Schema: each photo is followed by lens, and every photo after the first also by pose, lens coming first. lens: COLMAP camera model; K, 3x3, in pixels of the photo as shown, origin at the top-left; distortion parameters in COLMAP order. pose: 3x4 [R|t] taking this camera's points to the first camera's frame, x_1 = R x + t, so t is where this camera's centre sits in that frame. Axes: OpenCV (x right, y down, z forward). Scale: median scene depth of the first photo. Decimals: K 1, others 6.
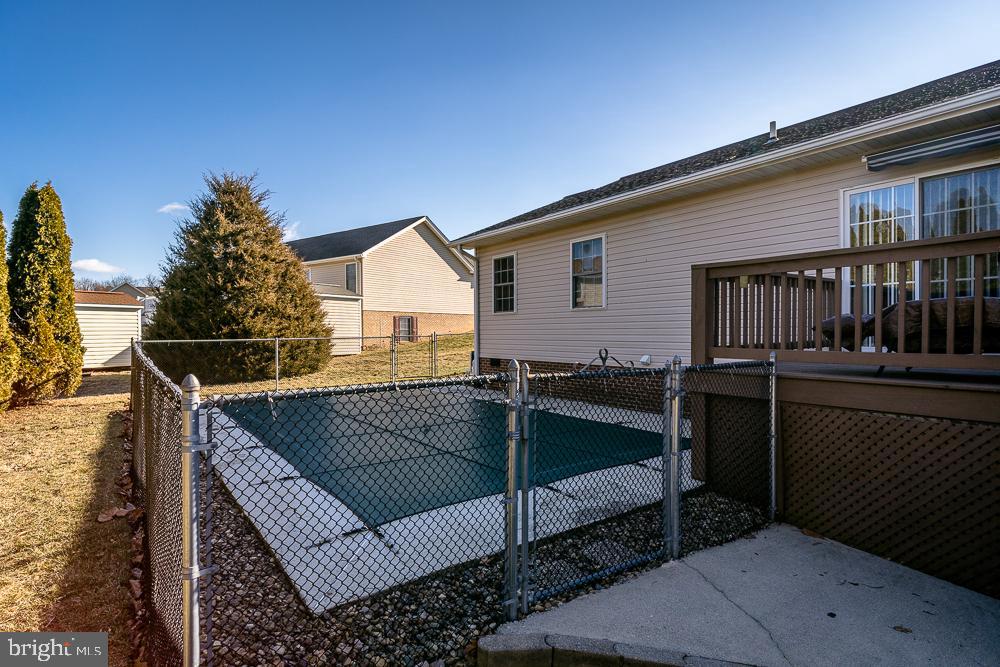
lens RADIAL K [[516.2, 0, 497.2], [0, 516.2, 335.8], [0, 0, 1]] dist [-0.003045, -0.004320]
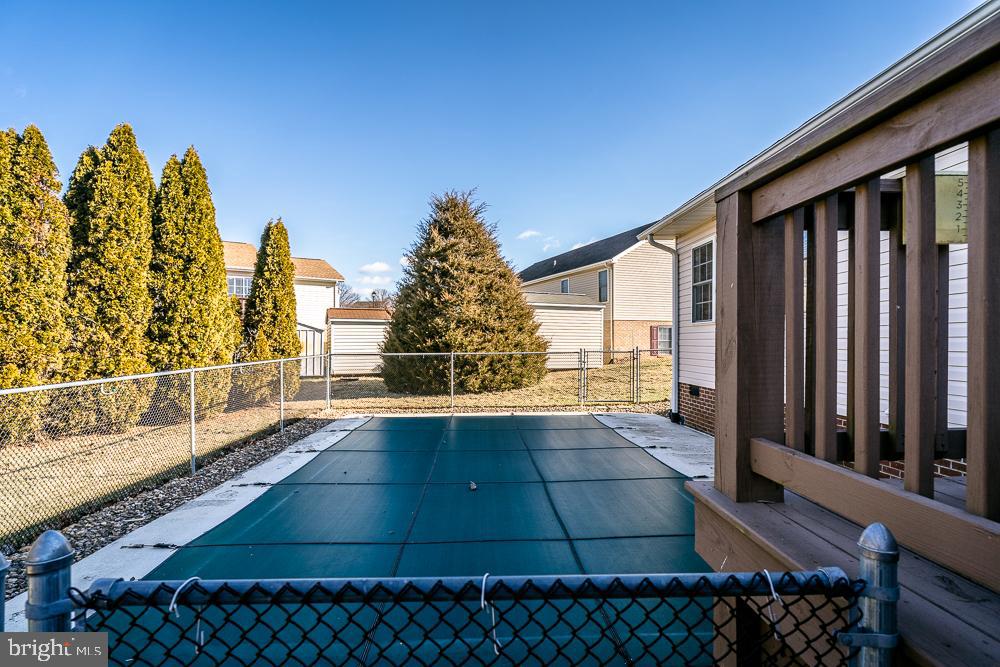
lens RADIAL K [[516.2, 0, 489.8], [0, 516.2, 341.0], [0, 0, 1]] dist [-0.003045, -0.004320]
pose [[0.831477, 0.004550, -0.555541, 0.137248], [-0.008785, 0.999949, -0.004959, -0.010449], [0.555490, 0.009003, 0.831474, 0.200247]]
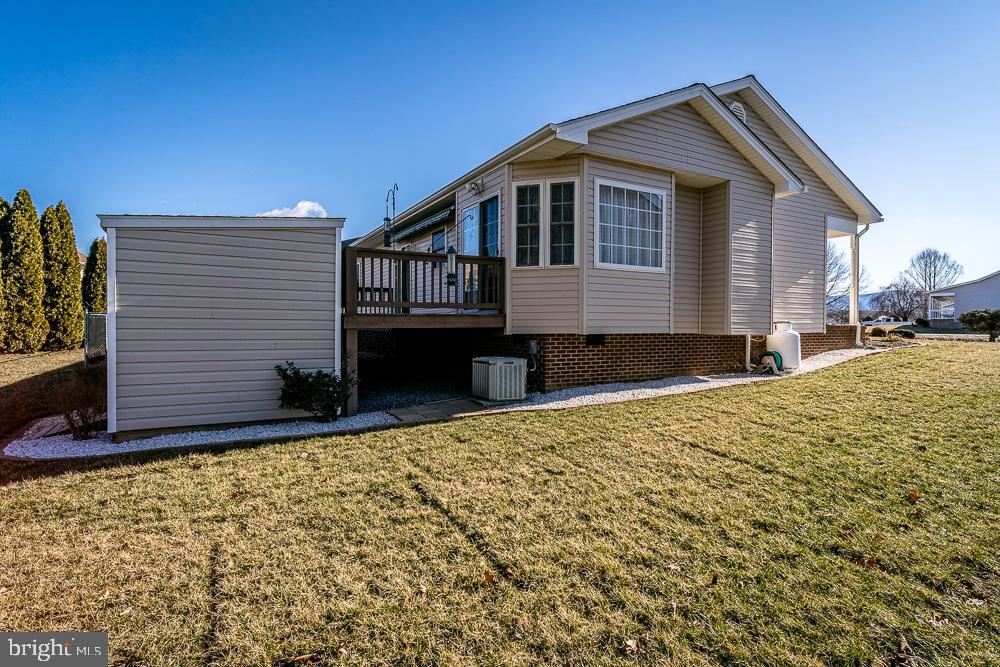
lens RADIAL K [[516.2, 0, 498.9], [0, 516.2, 336.5], [0, 0, 1]] dist [-0.003045, -0.004320]
pose [[0.992555, 0.009222, -0.121448, 0.633853], [-0.008331, 0.999935, 0.007838, 0.041267], [0.121513, -0.006767, 0.992567, -0.562450]]
